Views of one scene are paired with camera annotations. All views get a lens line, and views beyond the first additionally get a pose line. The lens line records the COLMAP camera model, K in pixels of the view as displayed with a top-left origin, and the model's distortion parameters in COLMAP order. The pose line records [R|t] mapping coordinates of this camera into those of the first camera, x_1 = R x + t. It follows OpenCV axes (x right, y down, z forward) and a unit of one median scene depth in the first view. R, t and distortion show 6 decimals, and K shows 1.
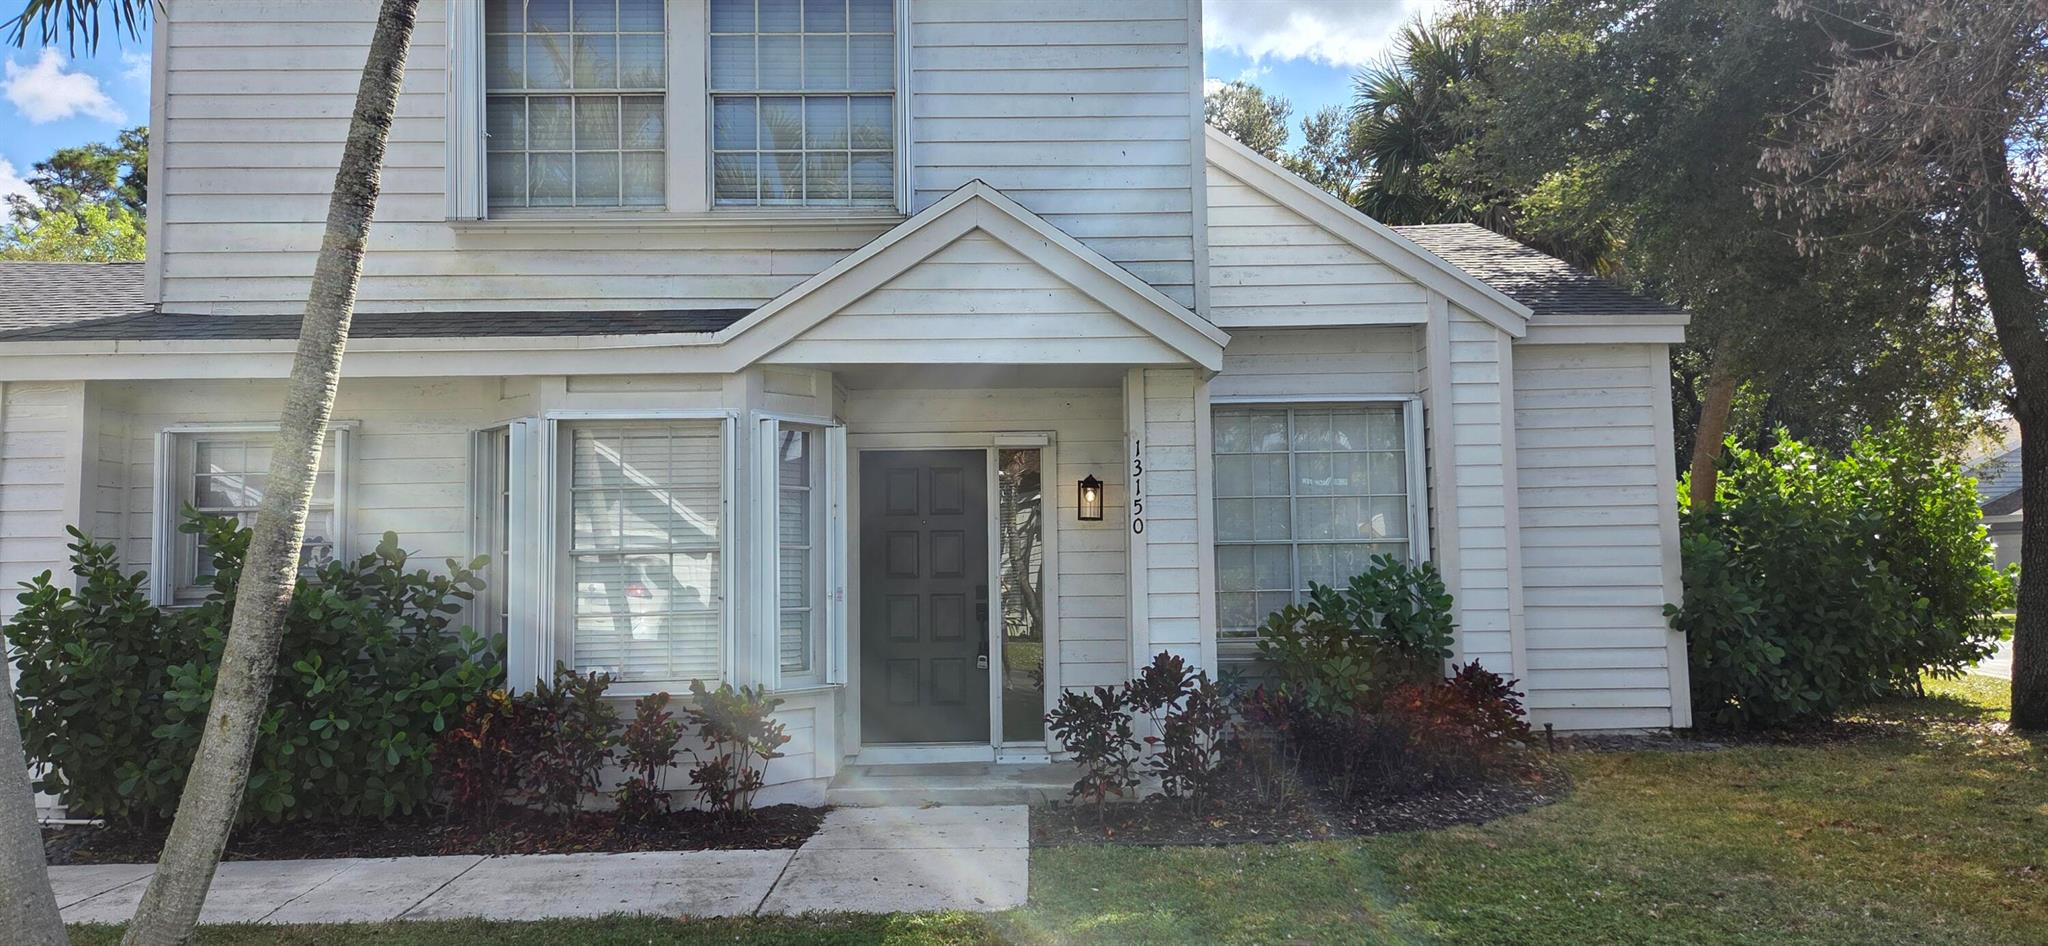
lens RADIAL K [[1339.6, 0, 1024.0], [0, 1339.6, 473.0], [0, 0, 1]] dist [0.061674, -0.000828]
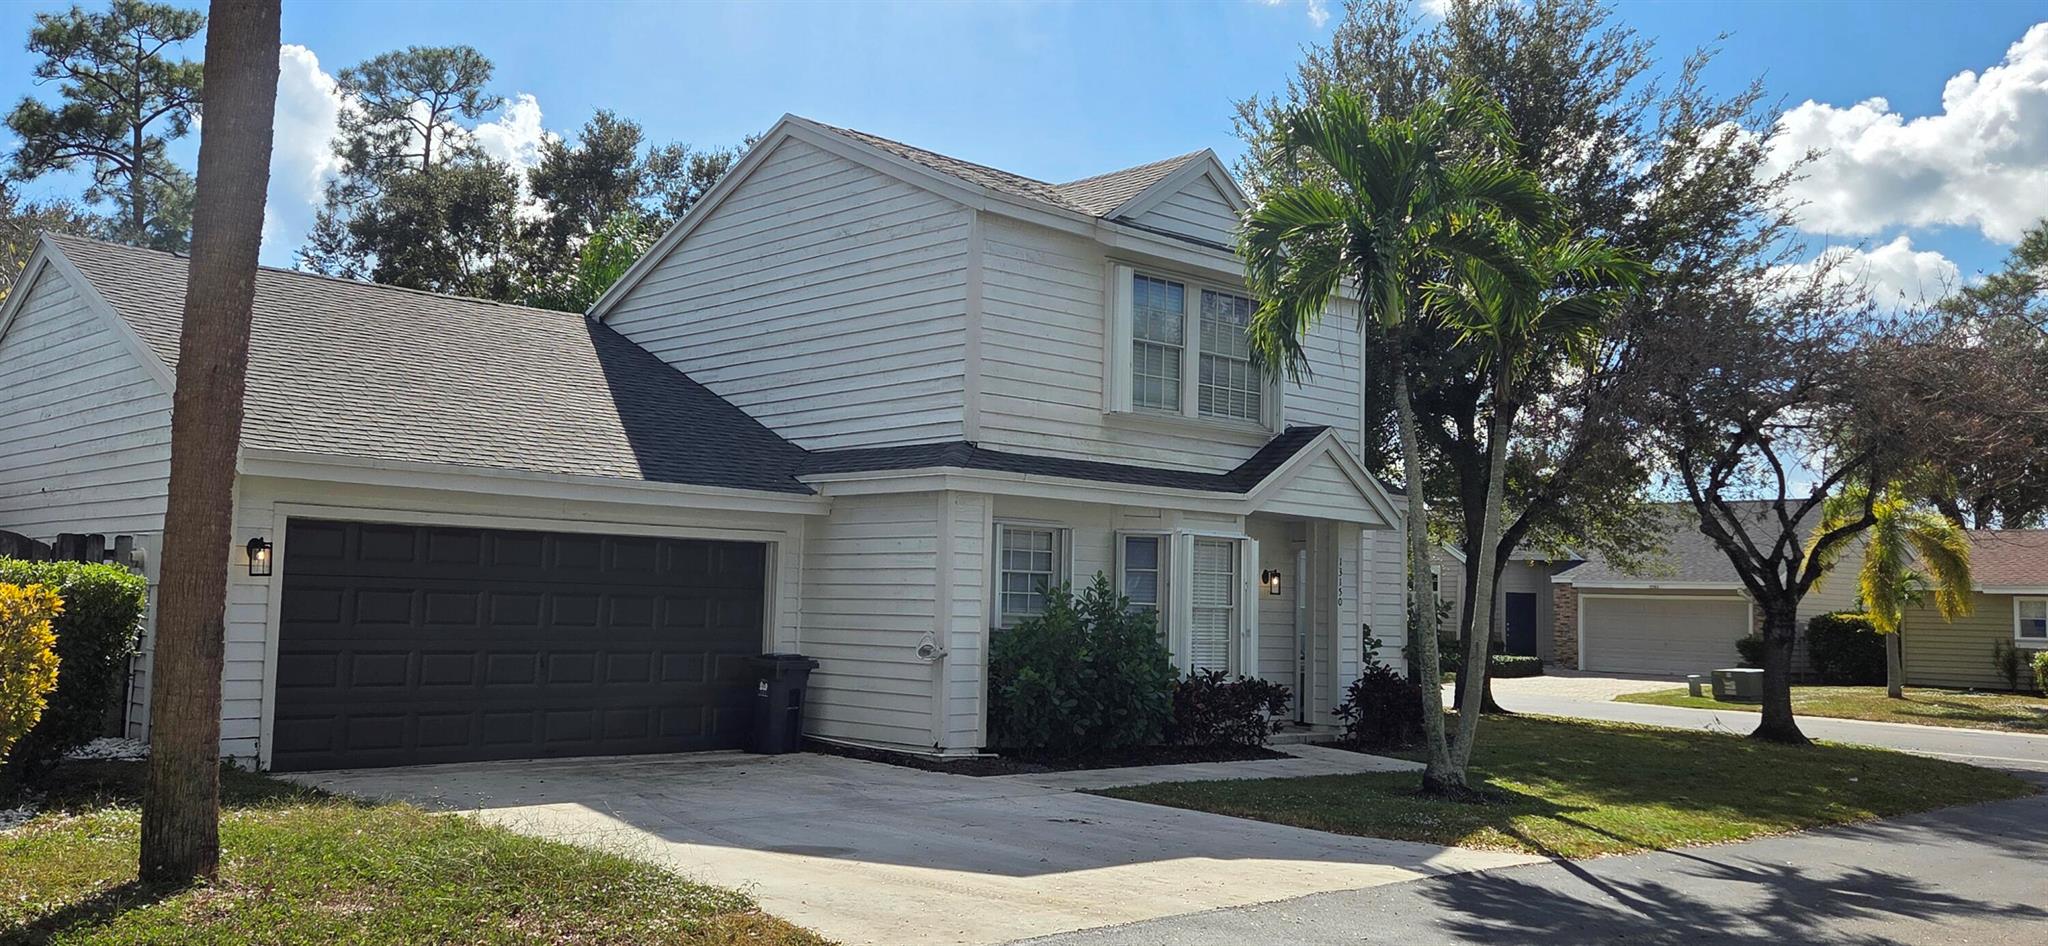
lens RADIAL K [[1703.6, 0, 1024.0], [0, 1703.6, 473.0], [0, 0, 1]] dist [0.000646, 0.000117]
pose [[0.741536, 0.088362, 0.665069, -1.623803], [-0.085499, 0.995653, -0.036954, -0.014339], [-0.665443, -0.029460, 0.745867, -0.461318]]
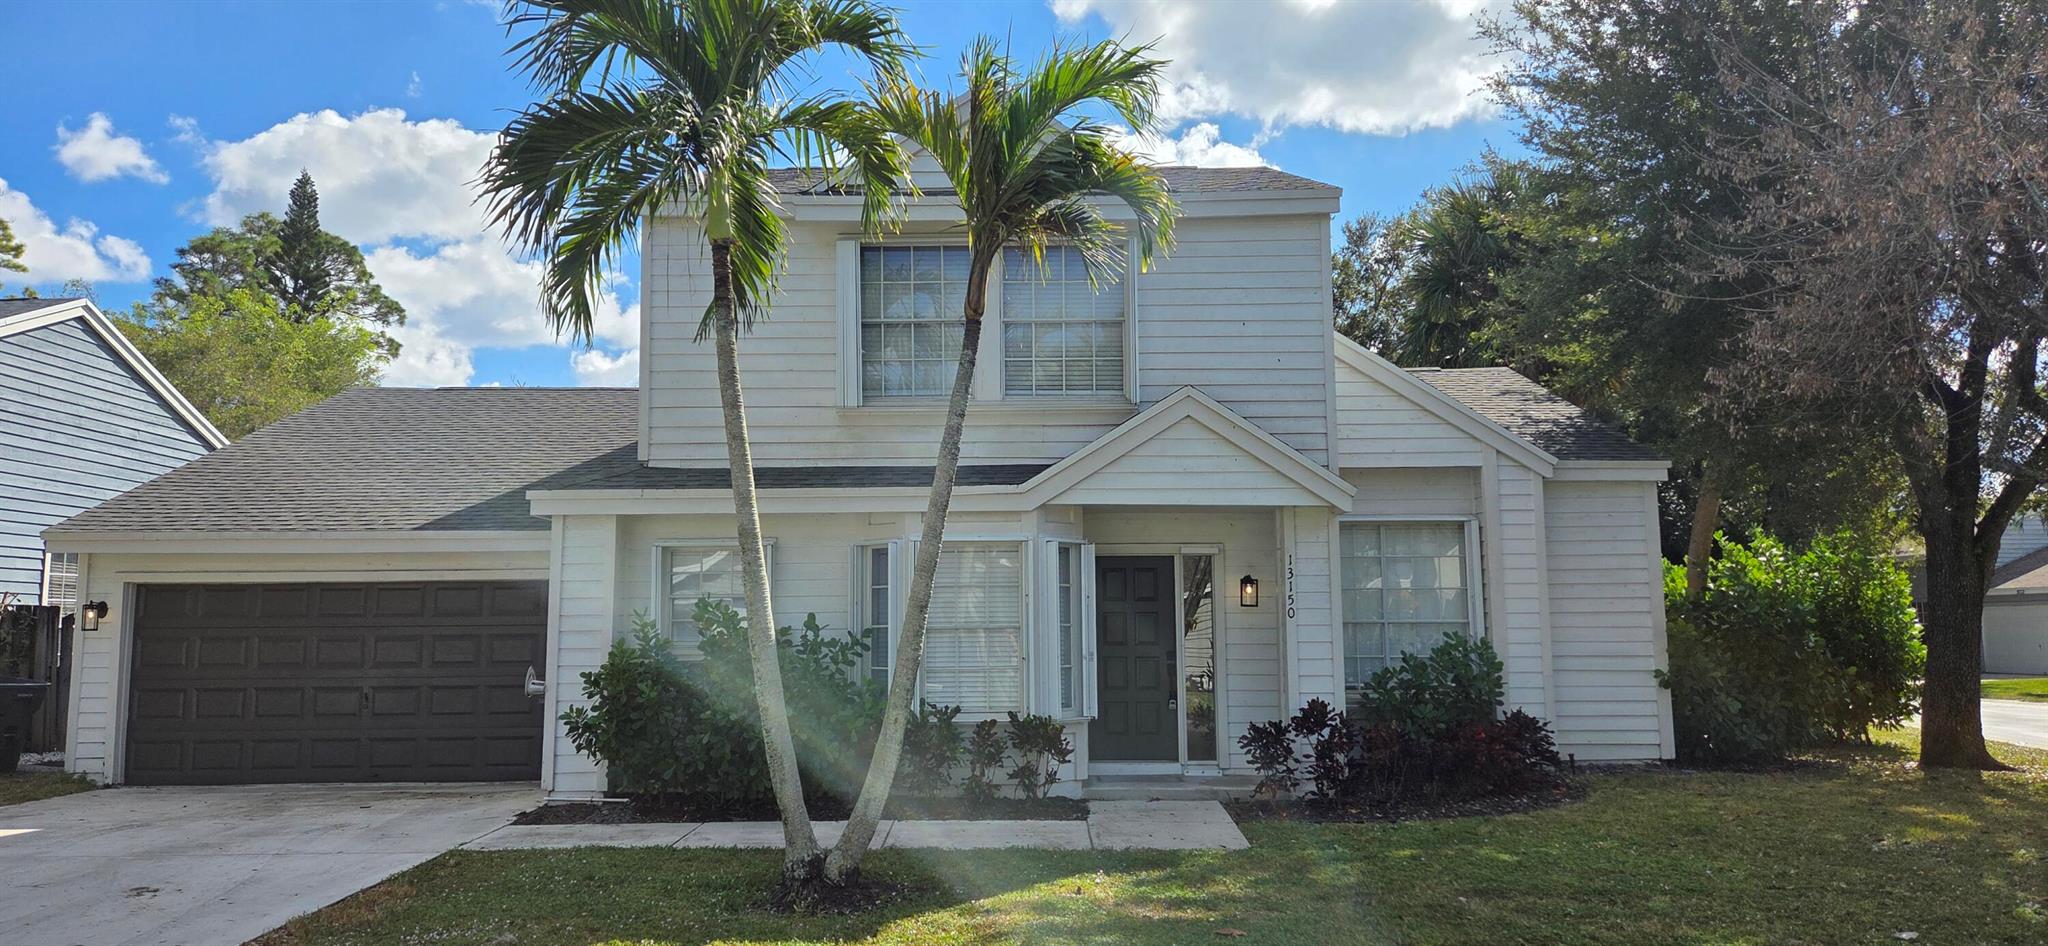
lens RADIAL K [[1321.8, 0, 1024.0], [0, 1321.8, 473.0], [0, 0, 1]] dist [0.042112, 0.000757]
pose [[0.999771, 0.007154, -0.020177, -0.152364], [-0.008018, 0.999041, -0.043054, -0.041494], [0.019850, 0.043206, 0.998869, -0.398708]]
